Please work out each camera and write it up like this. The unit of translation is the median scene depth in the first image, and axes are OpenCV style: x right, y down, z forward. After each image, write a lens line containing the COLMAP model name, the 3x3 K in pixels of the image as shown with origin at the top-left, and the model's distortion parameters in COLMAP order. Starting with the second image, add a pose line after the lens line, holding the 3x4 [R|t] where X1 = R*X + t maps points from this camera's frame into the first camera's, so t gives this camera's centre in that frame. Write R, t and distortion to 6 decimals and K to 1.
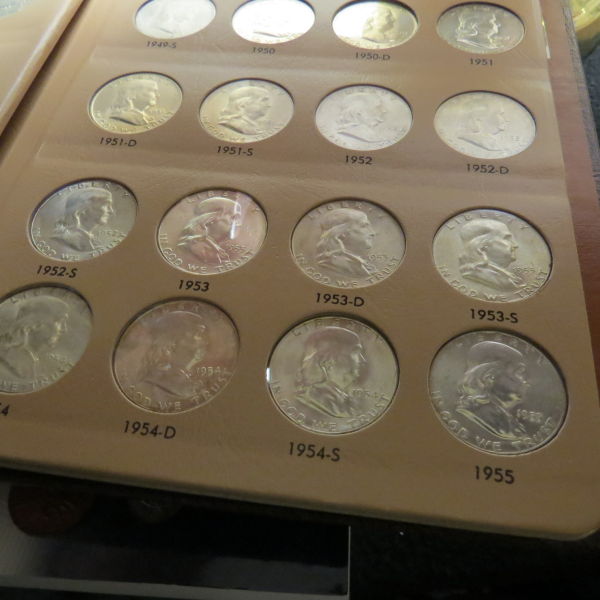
lens RADIAL K [[242.2, 0, 300.0], [0, 242.2, 341.9], [0, 0, 1]] dist [0.001760, 0.000352]
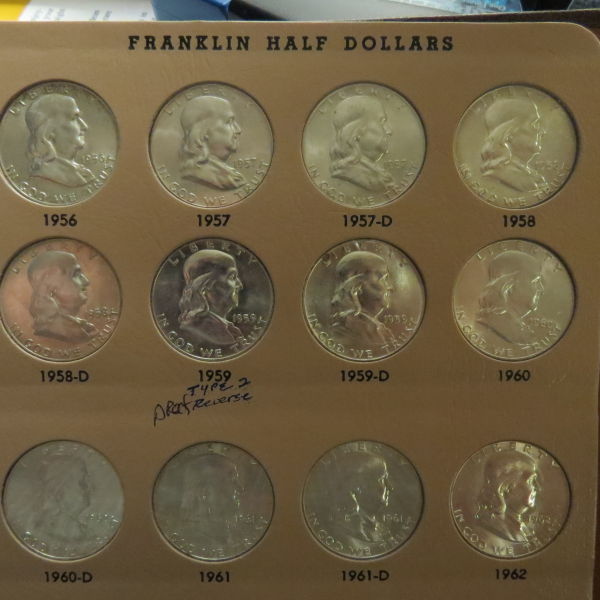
lens RADIAL K [[242.2, 0, 300.0], [0, 242.2, 341.9], [0, 0, 1]] dist [0.001760, 0.000352]
pose [[0.992910, -0.115536, 0.027947, 0.412825], [0.103418, 0.955547, 0.276105, 0.043904], [-0.058605, -0.271258, 0.960721, -0.021429]]
